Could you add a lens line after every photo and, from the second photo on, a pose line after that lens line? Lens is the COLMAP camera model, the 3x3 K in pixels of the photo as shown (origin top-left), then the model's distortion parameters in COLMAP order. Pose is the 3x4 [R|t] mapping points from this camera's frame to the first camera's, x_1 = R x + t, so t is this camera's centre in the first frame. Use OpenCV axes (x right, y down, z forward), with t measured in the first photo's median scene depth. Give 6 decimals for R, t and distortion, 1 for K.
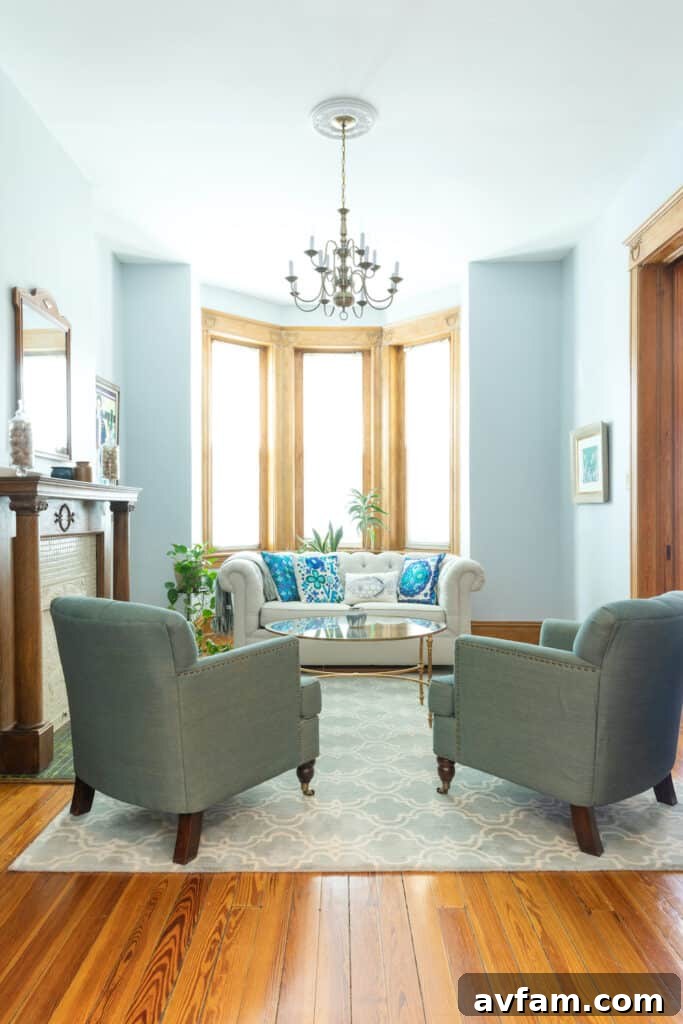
lens RADIAL K [[685.3, 0, 341.5], [0, 685.3, 512.0], [0, 0, 1]] dist [0.020225, -0.005314]
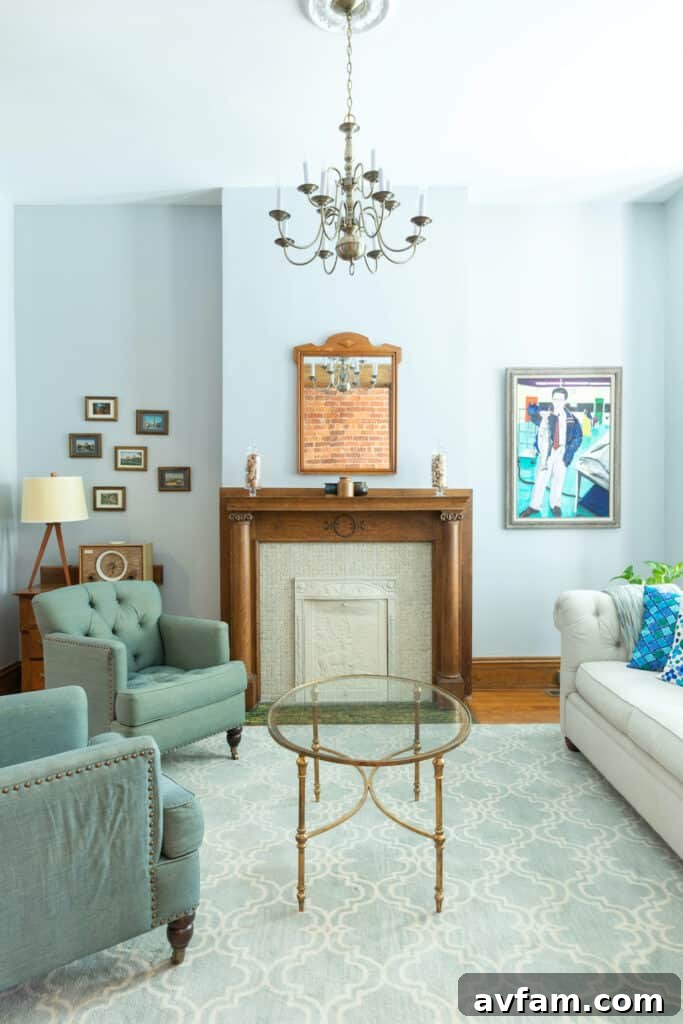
lens RADIAL K [[685.3, 0, 341.5], [0, 685.3, 512.0], [0, 0, 1]] dist [0.020225, -0.005314]
pose [[0.003387, -0.004371, -0.999985, 0.472222], [0.005189, 0.999977, -0.004353, -0.006303], [0.999981, -0.005175, 0.003410, 0.629915]]
